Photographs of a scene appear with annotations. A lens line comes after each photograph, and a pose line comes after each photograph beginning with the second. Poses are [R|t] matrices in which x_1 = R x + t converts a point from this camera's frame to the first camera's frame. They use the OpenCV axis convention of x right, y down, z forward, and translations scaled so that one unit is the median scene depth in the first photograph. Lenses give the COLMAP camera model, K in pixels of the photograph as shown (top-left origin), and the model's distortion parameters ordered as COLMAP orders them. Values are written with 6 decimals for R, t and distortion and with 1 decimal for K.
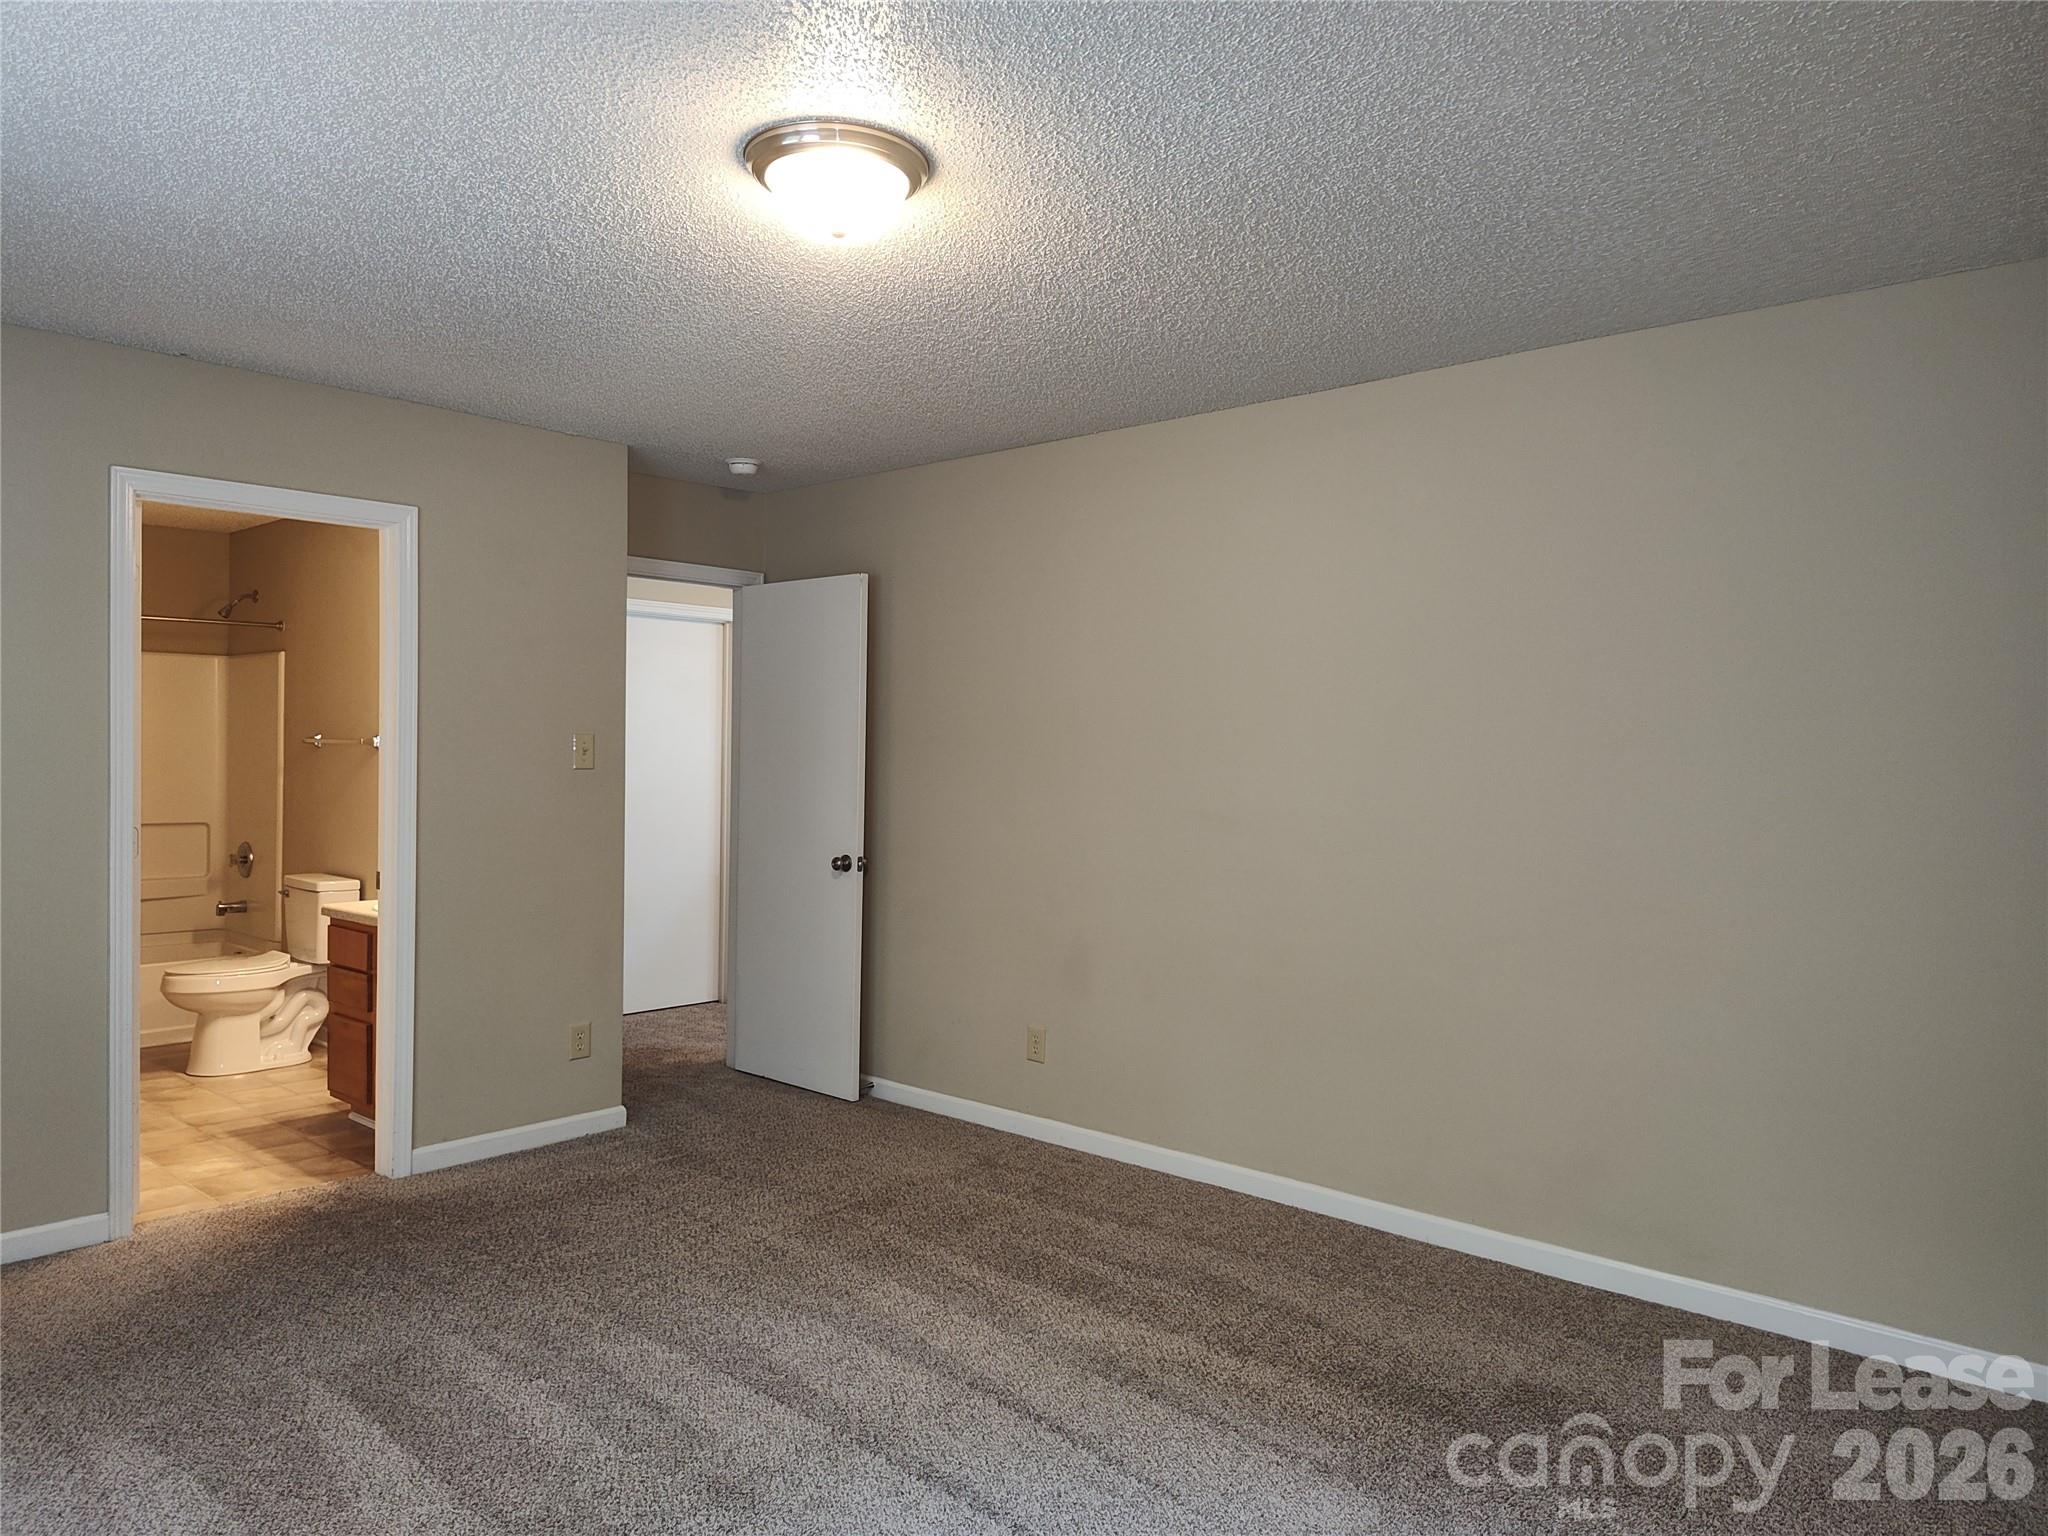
lens RADIAL K [[1387.0, 0, 1024.0], [0, 1387.0, 768.0], [0, 0, 1]] dist [-0.021866, -0.003159]
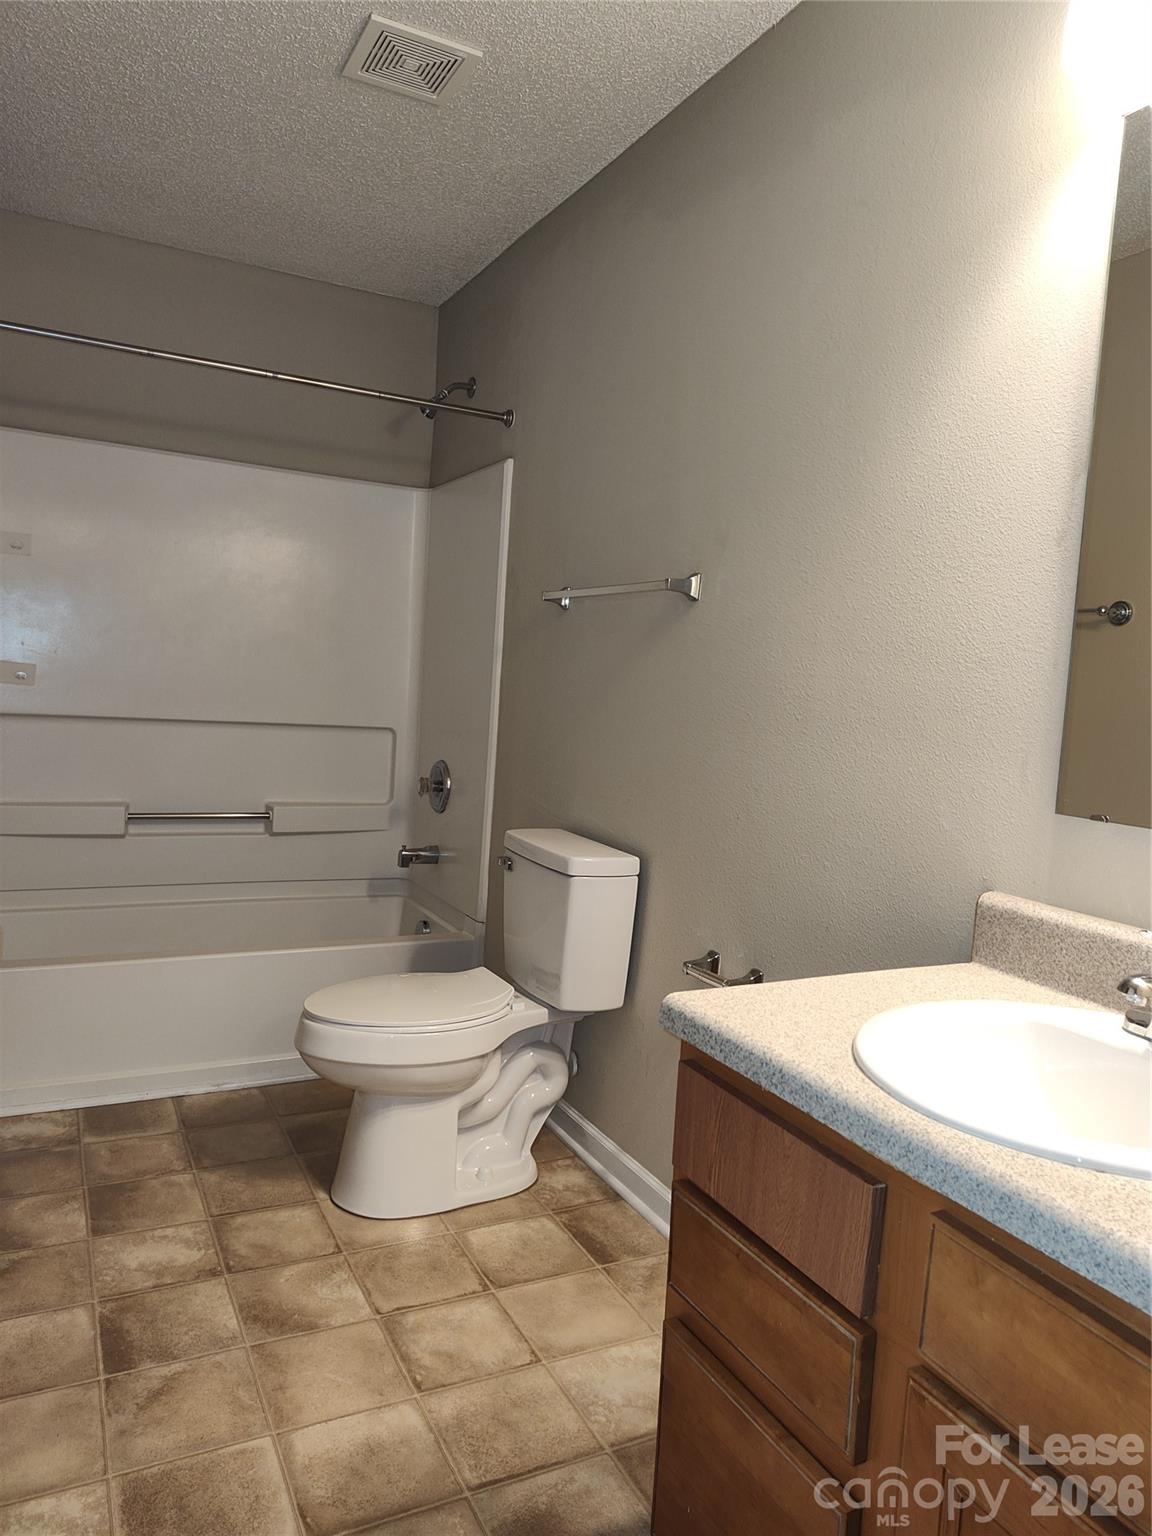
lens RADIAL K [[1040.3, 0, 576.0], [0, 1040.3, 768.0], [0, 0, 1]] dist [-0.021866, -0.003159]
pose [[0.929737, 0.072919, -0.360931, -0.357653], [-0.052265, 0.996405, 0.066672, 0.022452], [0.364495, -0.043124, 0.930206, 0.614570]]
